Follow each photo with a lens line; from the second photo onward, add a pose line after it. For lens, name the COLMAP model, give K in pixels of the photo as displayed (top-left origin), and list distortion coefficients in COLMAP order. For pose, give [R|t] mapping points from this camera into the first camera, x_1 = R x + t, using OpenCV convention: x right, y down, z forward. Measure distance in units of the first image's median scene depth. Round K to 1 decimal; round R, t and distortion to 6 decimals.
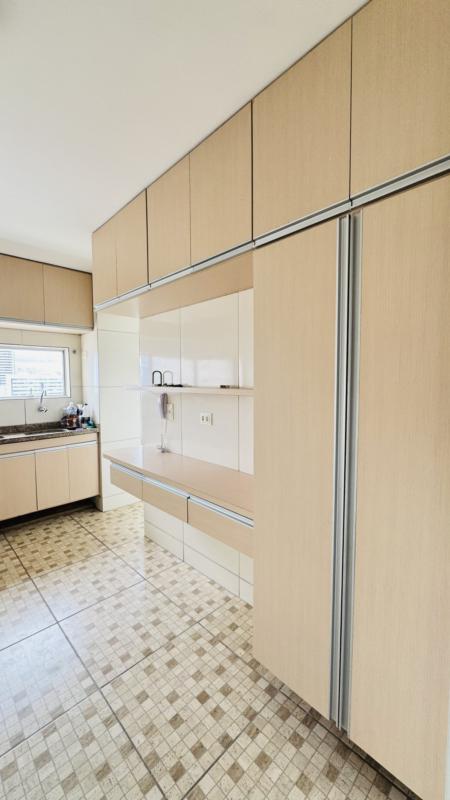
lens RADIAL K [[323.9, 0, 225.7], [0, 323.9, 399.3], [0, 0, 1]] dist [0.000175, -0.000708]
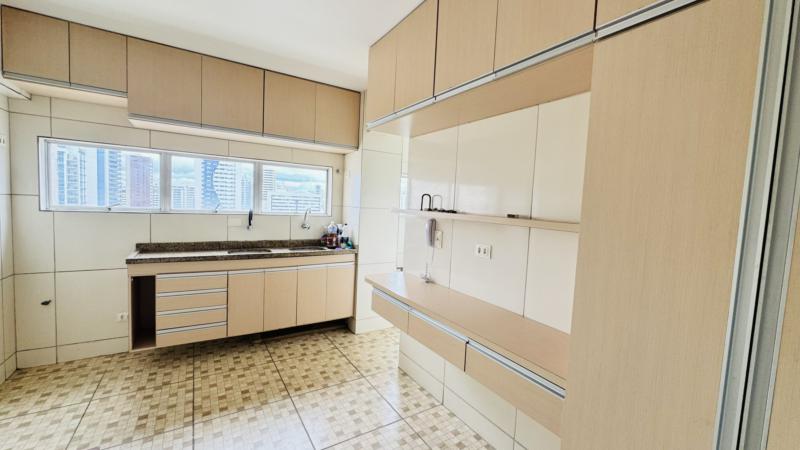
lens RADIAL K [[323.9, 0, 401.5], [0, 323.9, 225.0], [0, 0, 1]] dist [0.000175, -0.000708]
pose [[0.977840, 0.067092, -0.198311, -0.095710], [-0.066731, 0.997735, 0.008510, -0.002584], [0.198433, 0.004912, 0.980102, 0.082659]]
